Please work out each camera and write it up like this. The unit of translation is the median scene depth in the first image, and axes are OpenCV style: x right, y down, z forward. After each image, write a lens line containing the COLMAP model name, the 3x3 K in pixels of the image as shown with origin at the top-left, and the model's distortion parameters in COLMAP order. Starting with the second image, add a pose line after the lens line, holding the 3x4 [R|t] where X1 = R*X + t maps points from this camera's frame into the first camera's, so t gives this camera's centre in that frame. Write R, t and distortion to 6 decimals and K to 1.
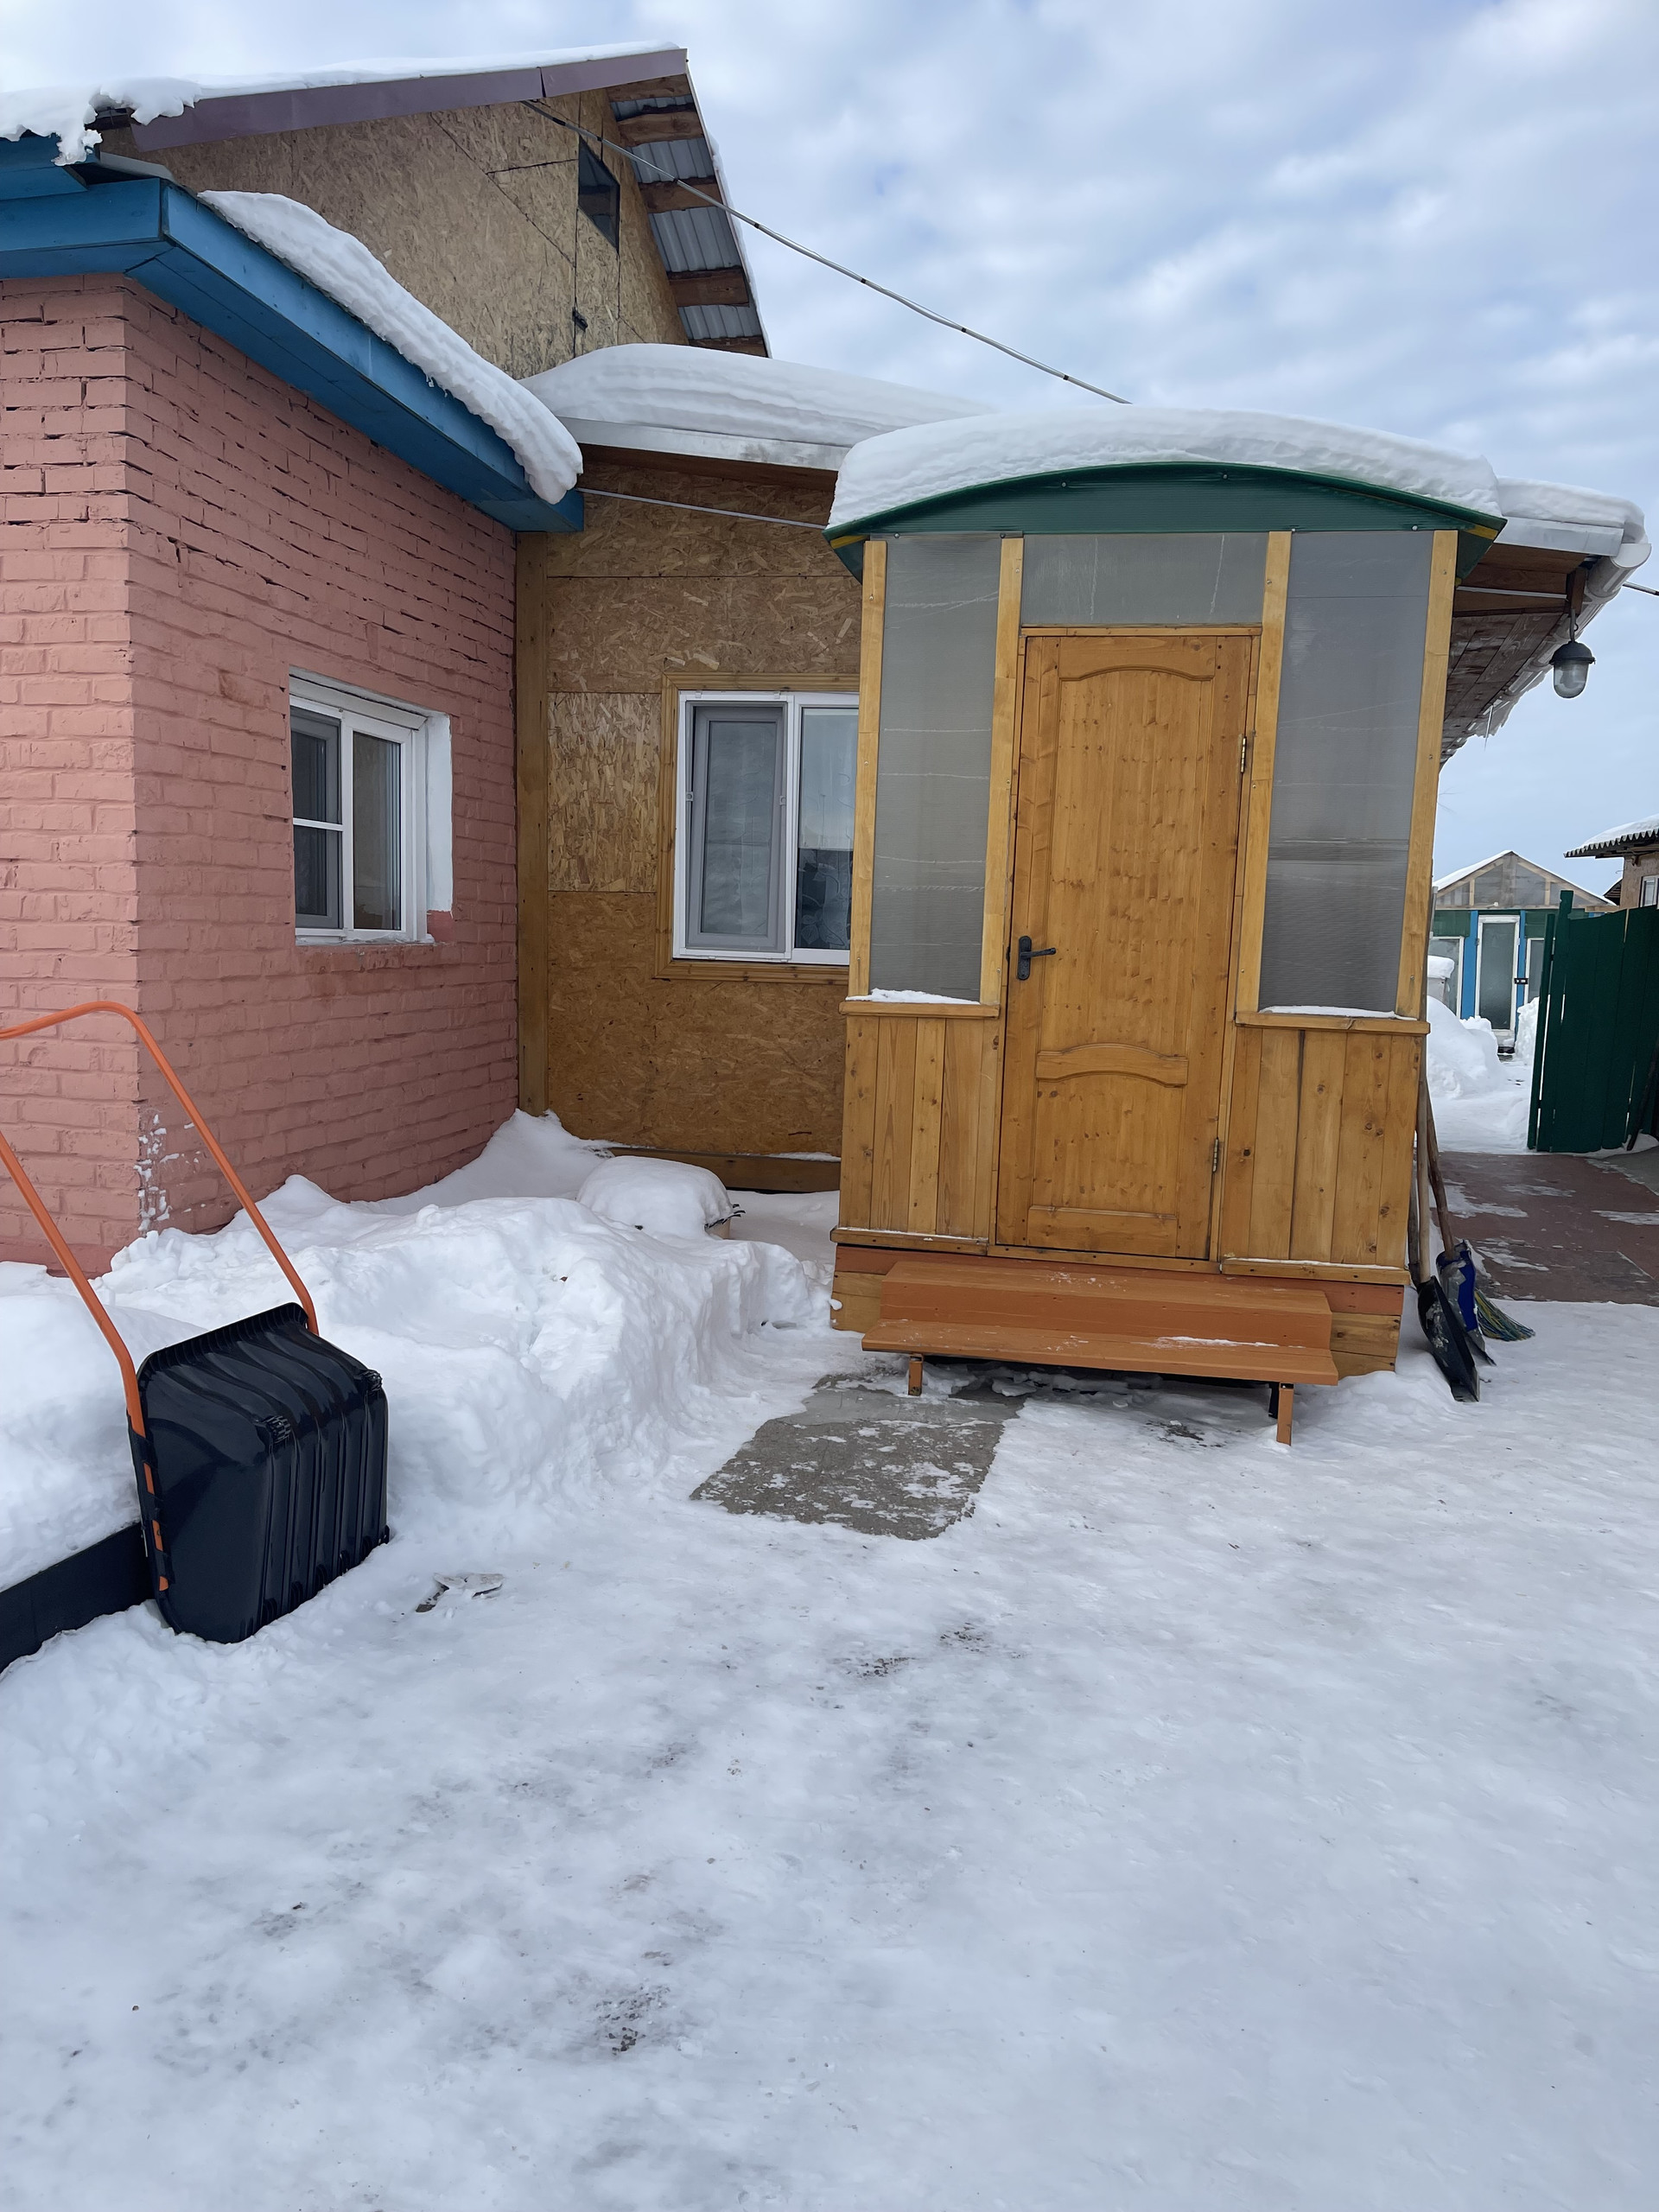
lens RADIAL K [[1684.5, 0, 826.3], [0, 1684.5, 1120.1], [0, 0, 1]] dist [0.047657, -0.042604]
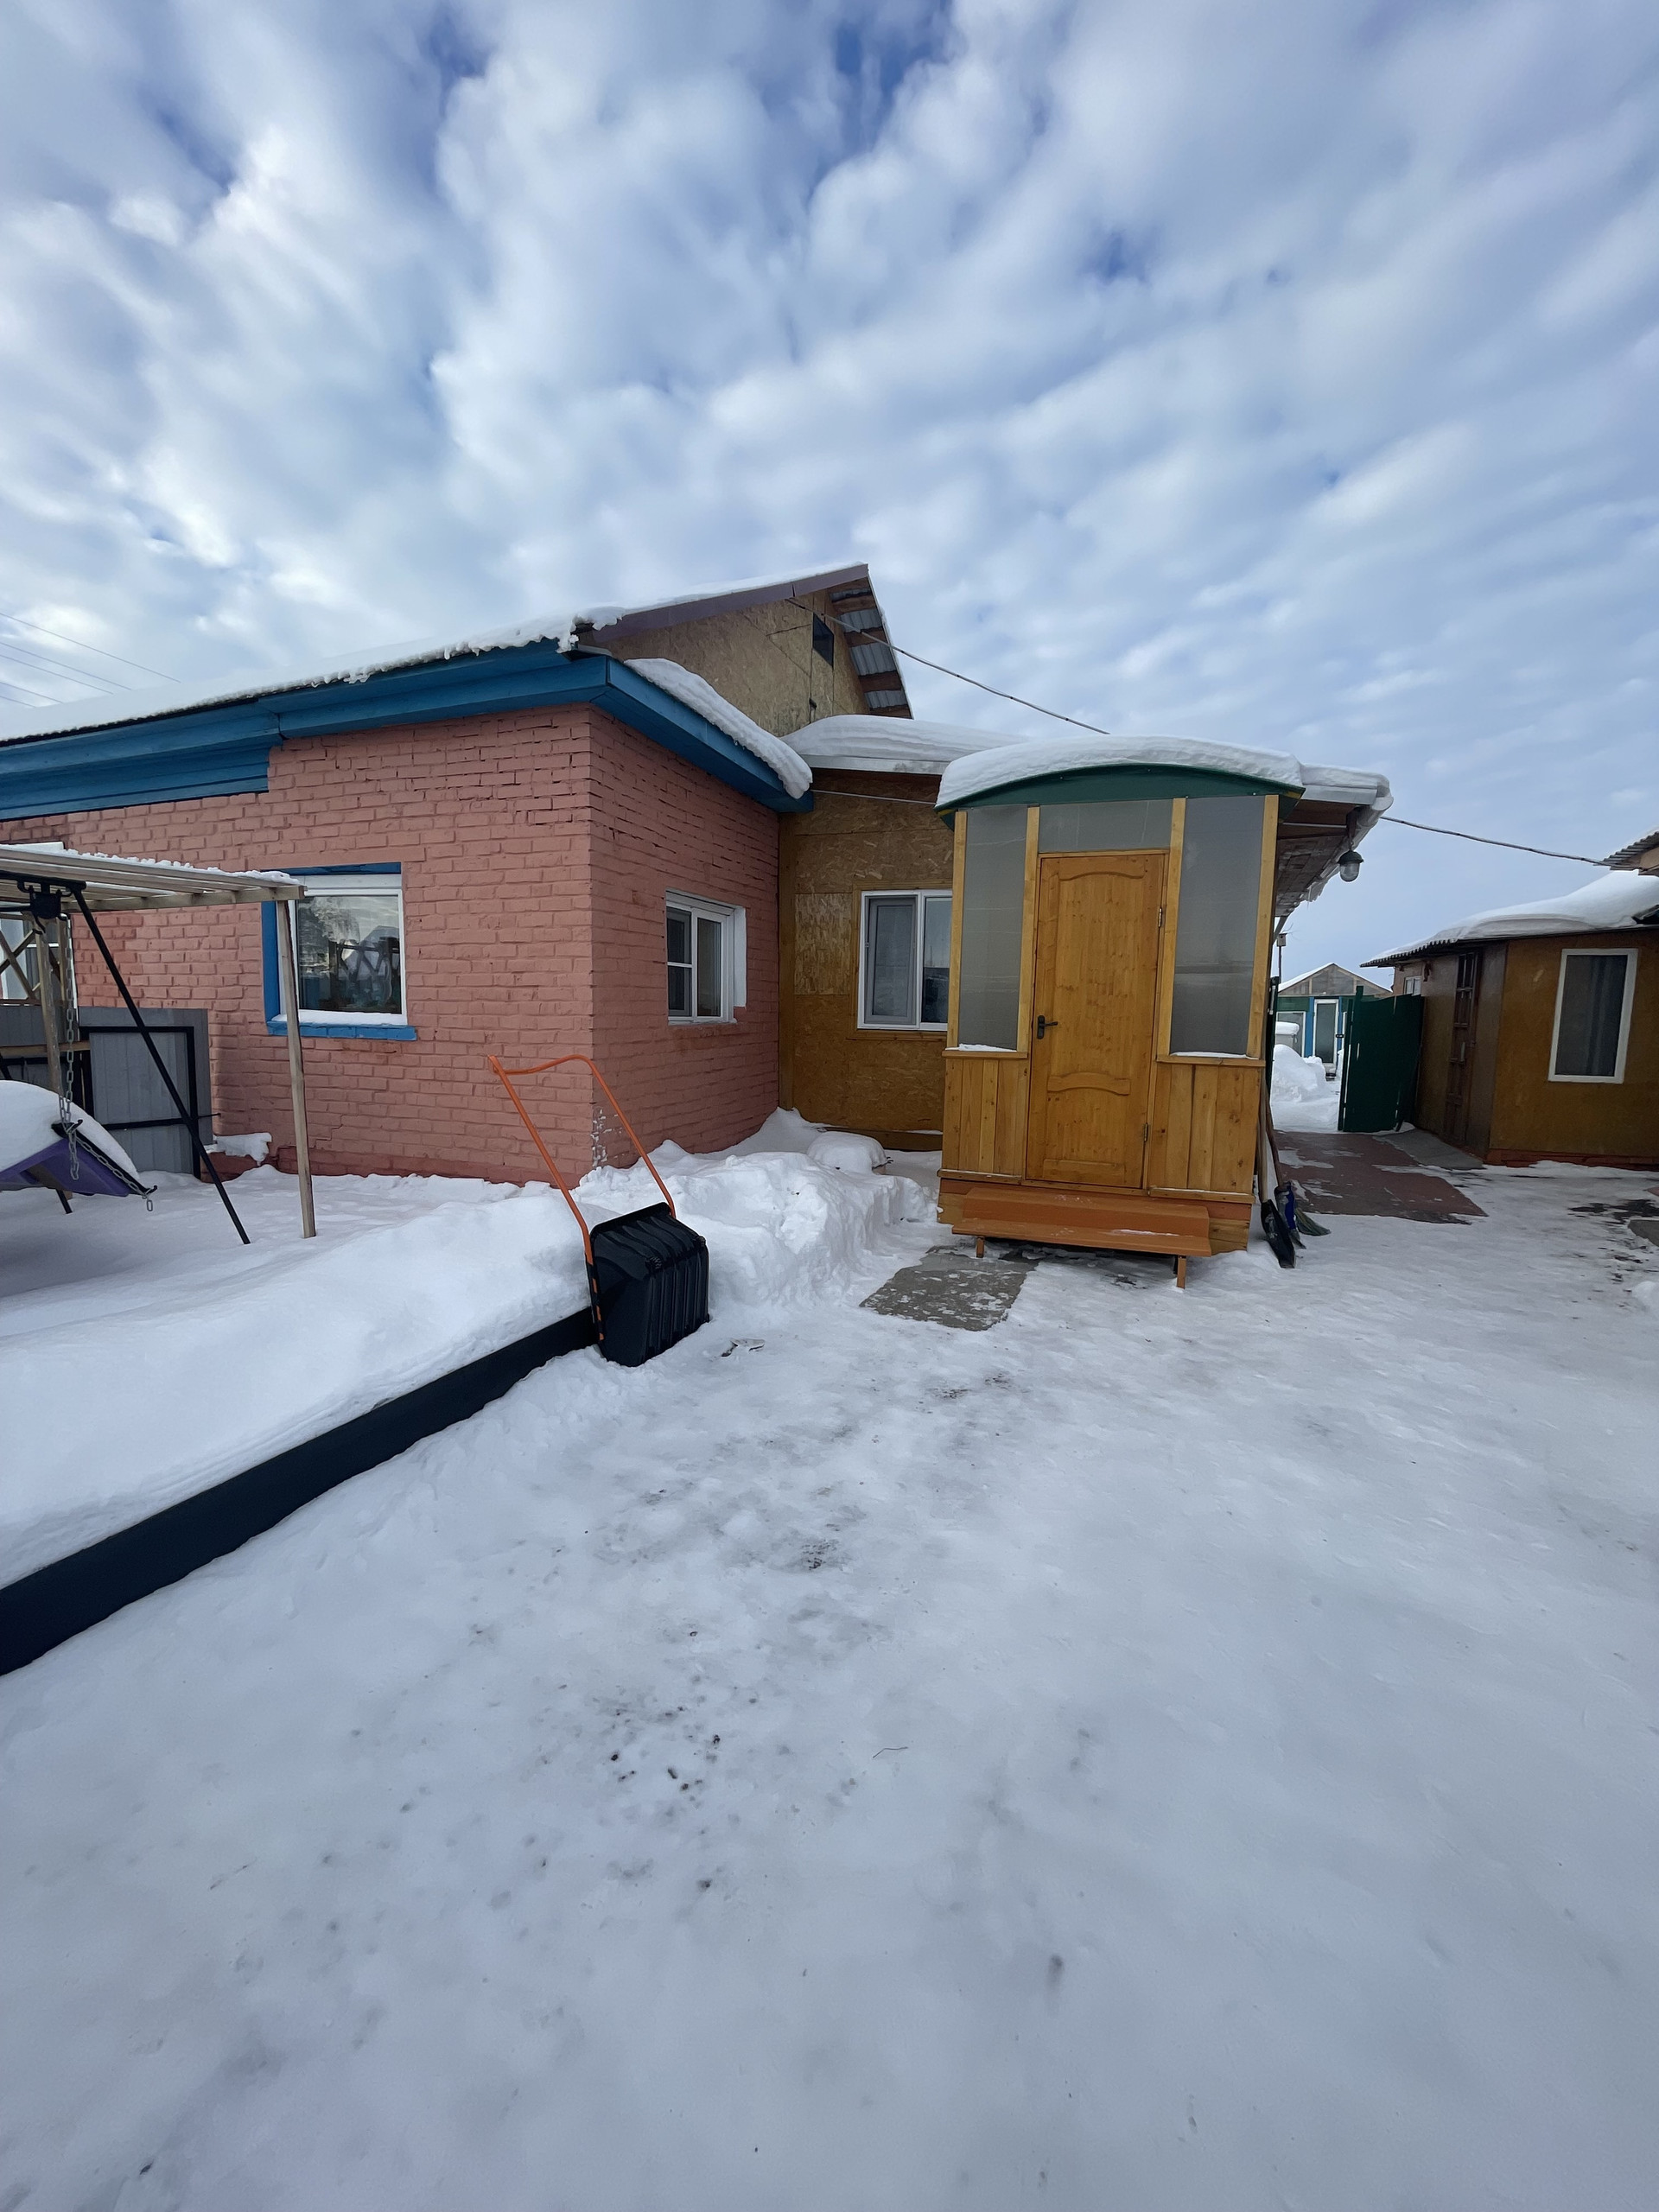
lens RADIAL K [[900.0, 0, 825.2], [0, 900.0, 1105.2], [0, 0, 1]] dist [-0.004297, 0.001703]
pose [[0.990587, 0.001172, -0.136881, 0.019048], [-0.002482, 0.999953, -0.009401, 0.000956], [0.136863, 0.009653, 0.990543, -0.032672]]
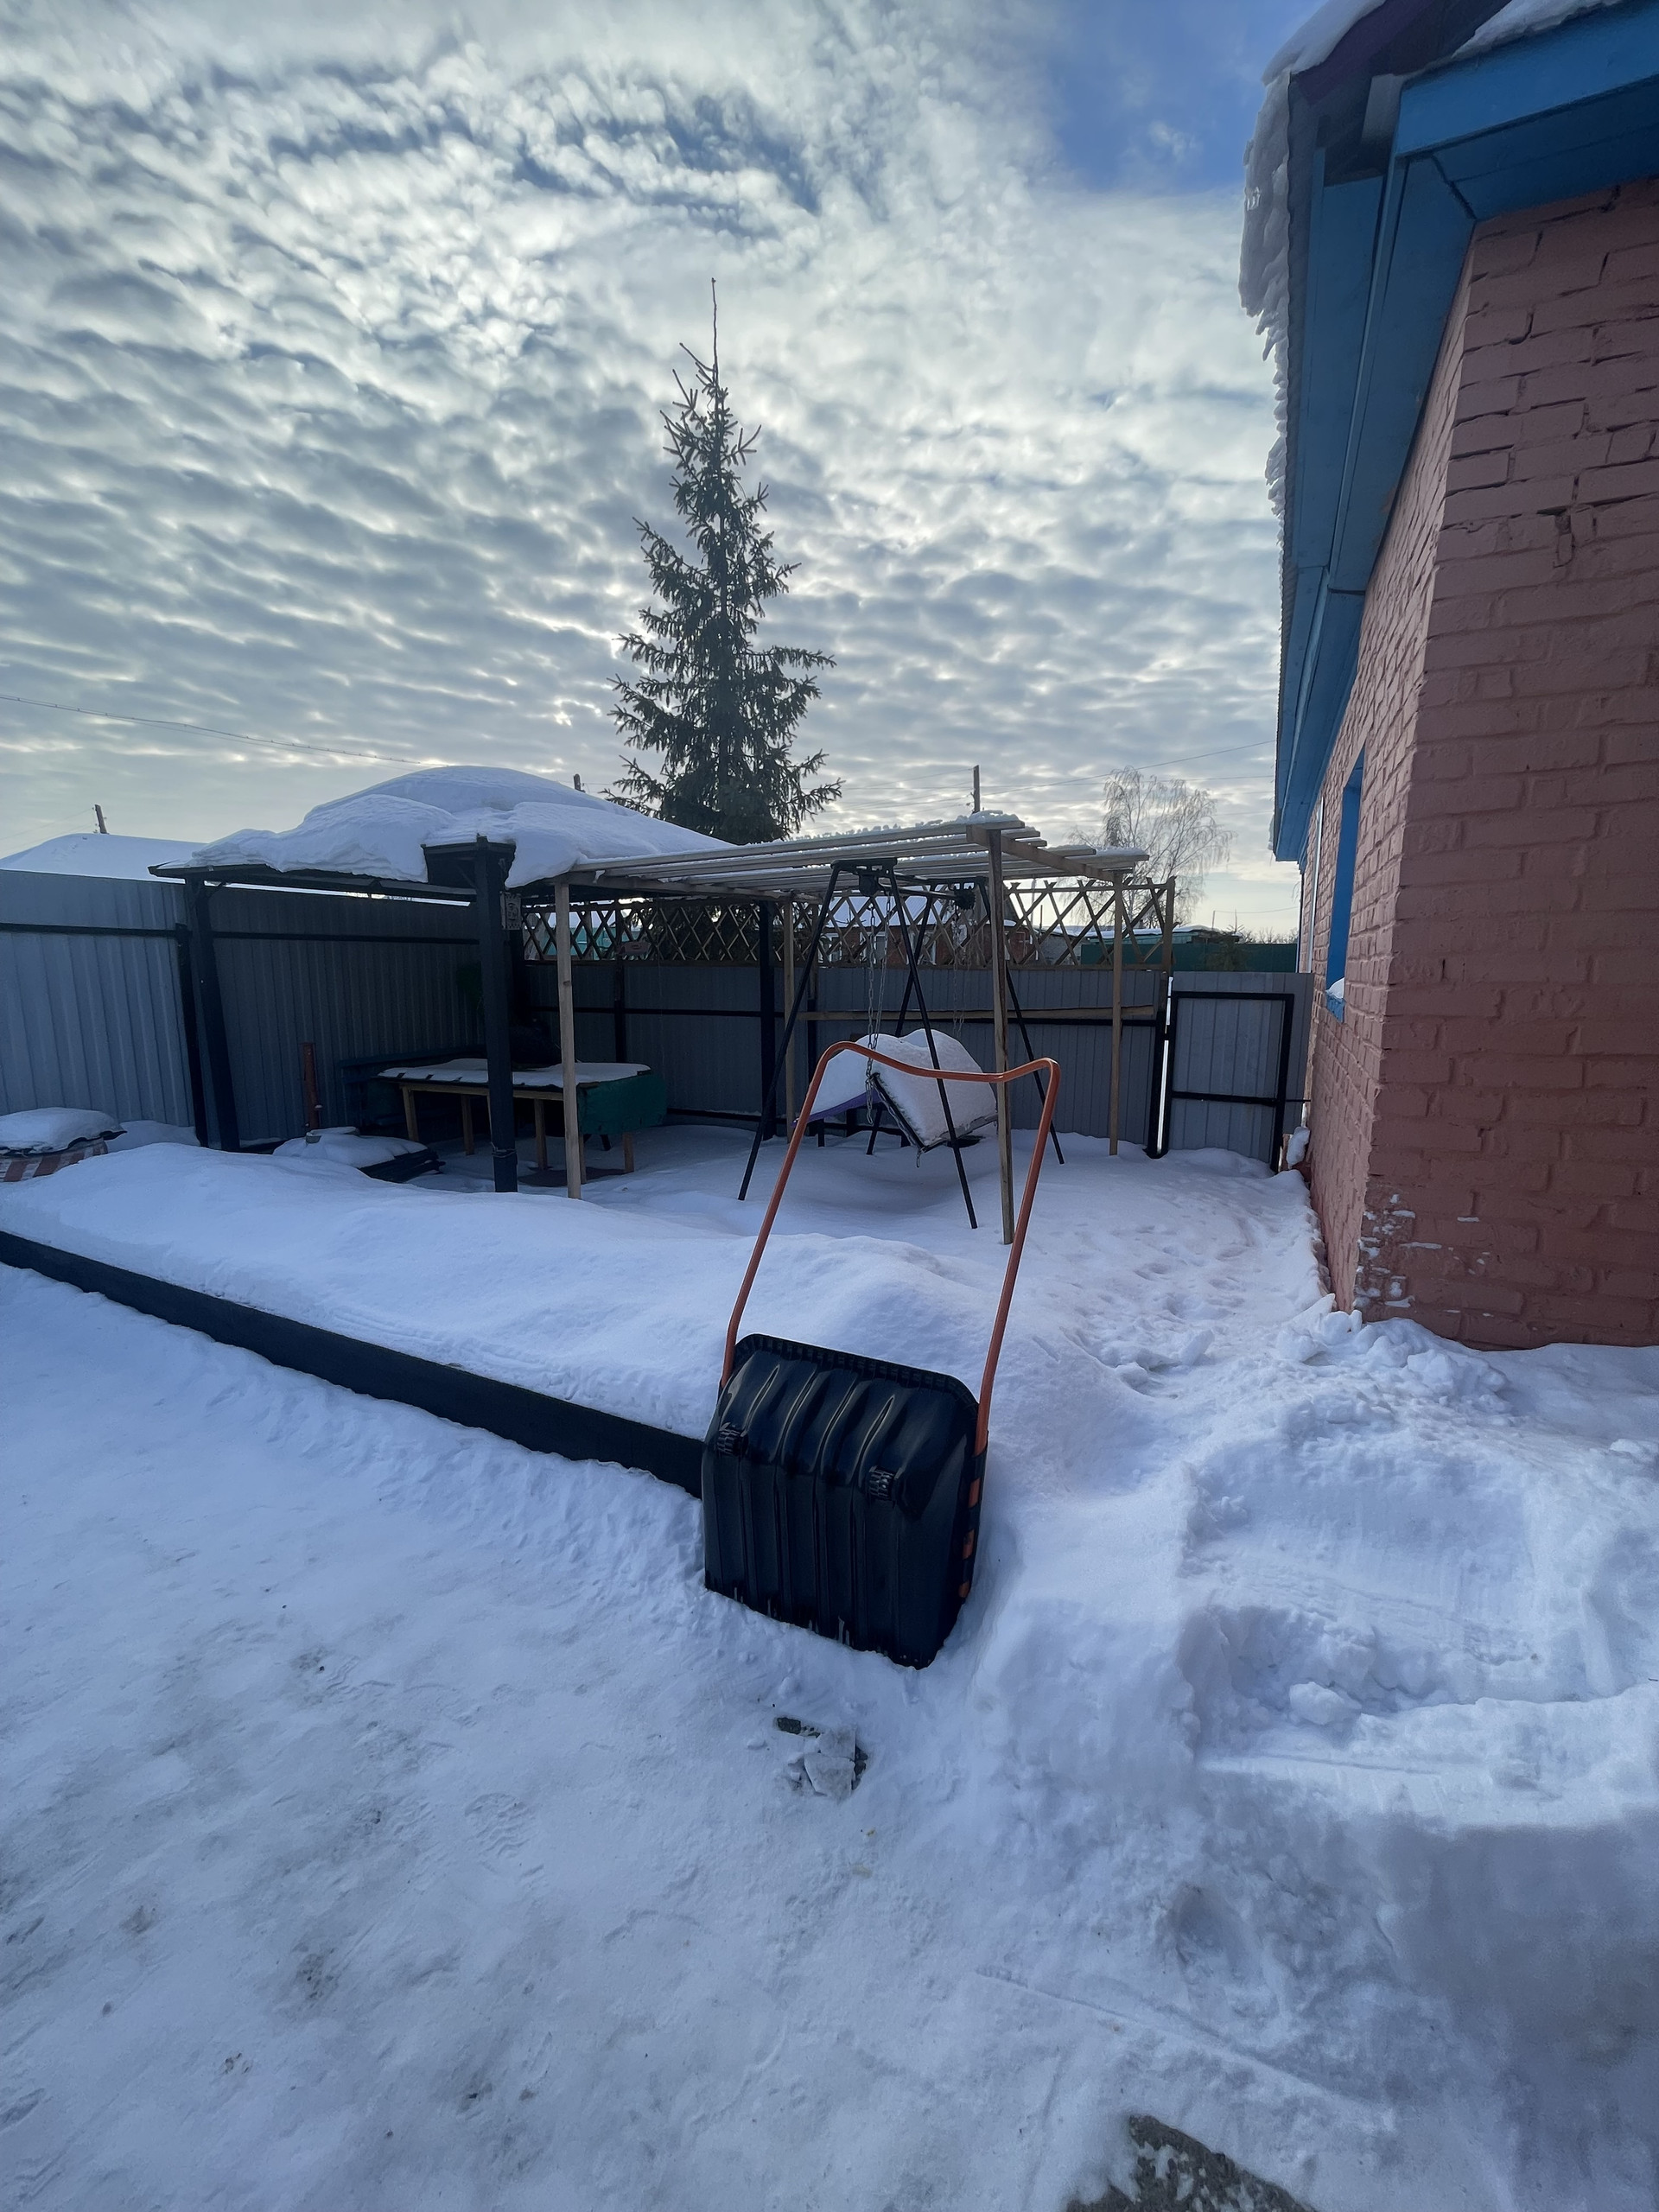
lens RADIAL K [[900.0, 0, 827.0], [0, 900.0, 1102.0], [0, 0, 1]] dist [-0.004297, 0.001703]
pose [[-0.232196, 0.122966, -0.964865, 0.141373], [-0.108637, 0.982492, 0.151355, -0.092334], [0.966583, 0.139964, -0.214772, 0.795611]]
